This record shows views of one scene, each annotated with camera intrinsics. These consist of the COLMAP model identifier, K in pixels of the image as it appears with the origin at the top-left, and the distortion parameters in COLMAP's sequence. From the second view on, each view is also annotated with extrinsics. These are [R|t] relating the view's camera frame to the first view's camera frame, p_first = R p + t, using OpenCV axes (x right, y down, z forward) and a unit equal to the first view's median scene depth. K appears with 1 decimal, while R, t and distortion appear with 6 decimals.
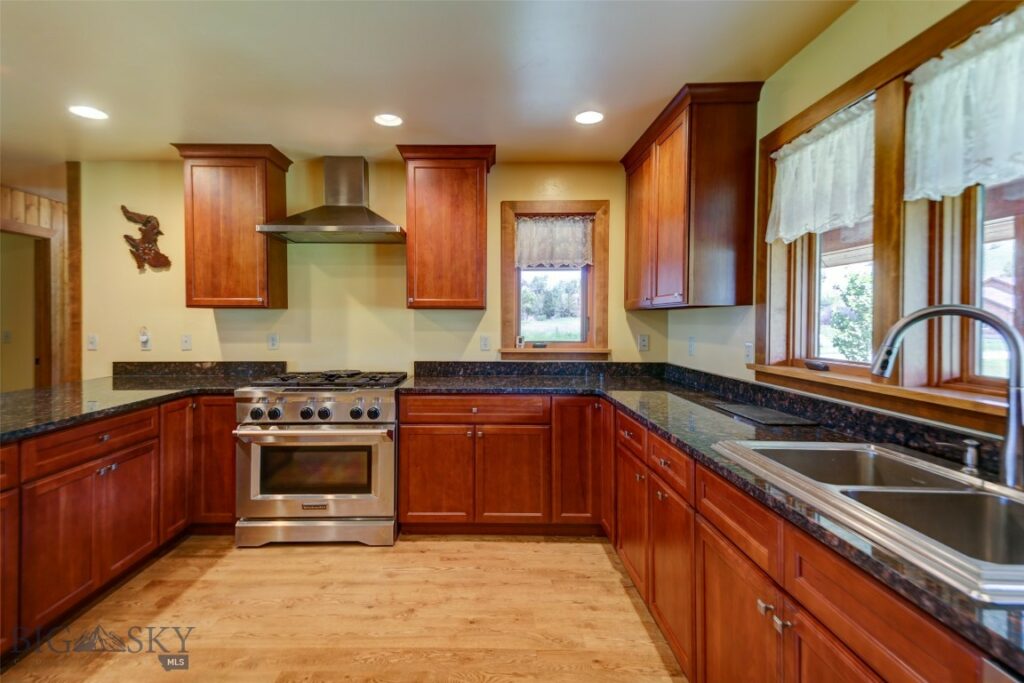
lens RADIAL K [[491.7, 0, 480.3], [0, 491.7, 324.1], [0, 0, 1]] dist [0.077902, -0.047520]
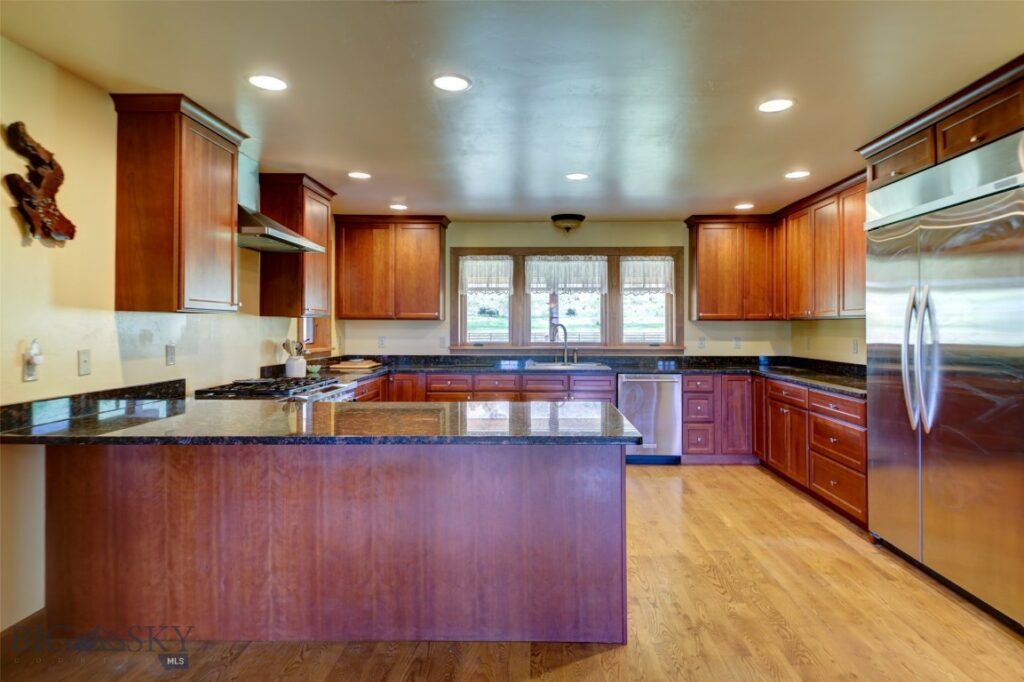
lens RADIAL K [[559.0, 0, 511.7], [0, 559.0, 324.1], [0, 0, 1]] dist [0.051830, -0.044823]
pose [[0.038189, 0.004615, 0.999260, -1.409301], [0.007221, 0.999962, -0.004894, -0.004970], [-0.999244, 0.007402, 0.038154, 0.478386]]
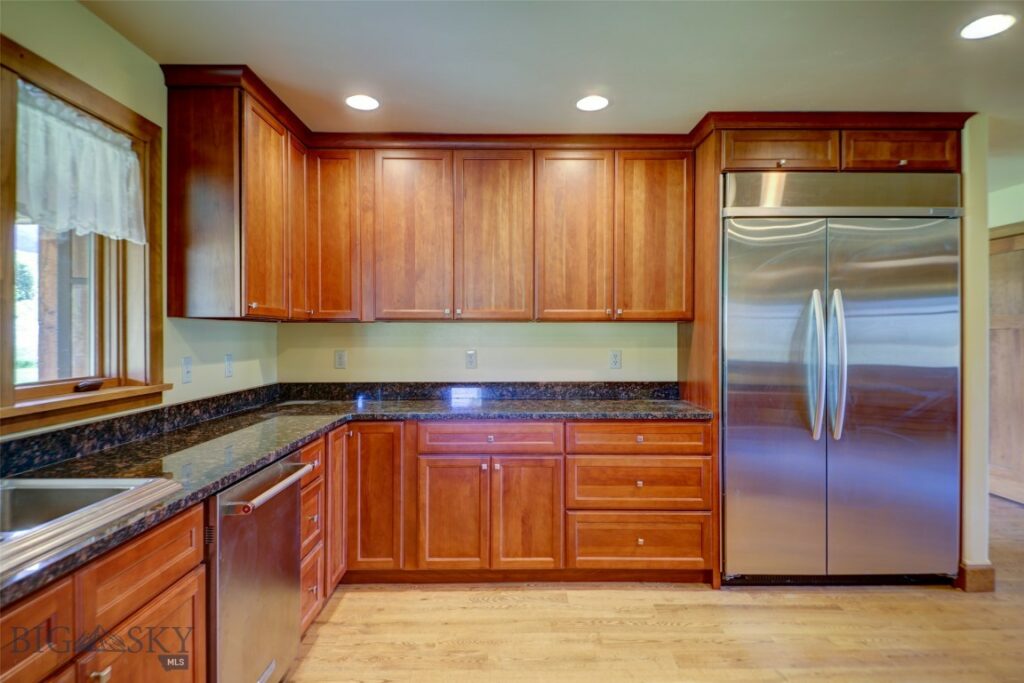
lens RADIAL K [[559.0, 0, 511.7], [0, 559.0, 324.6], [0, 0, 1]] dist [0.051830, -0.044823]
pose [[-0.999754, -0.000565, -0.022163, -0.027873], [-0.000741, 0.999968, 0.007957, -0.017415], [0.022158, 0.007972, -0.999723, 0.718104]]
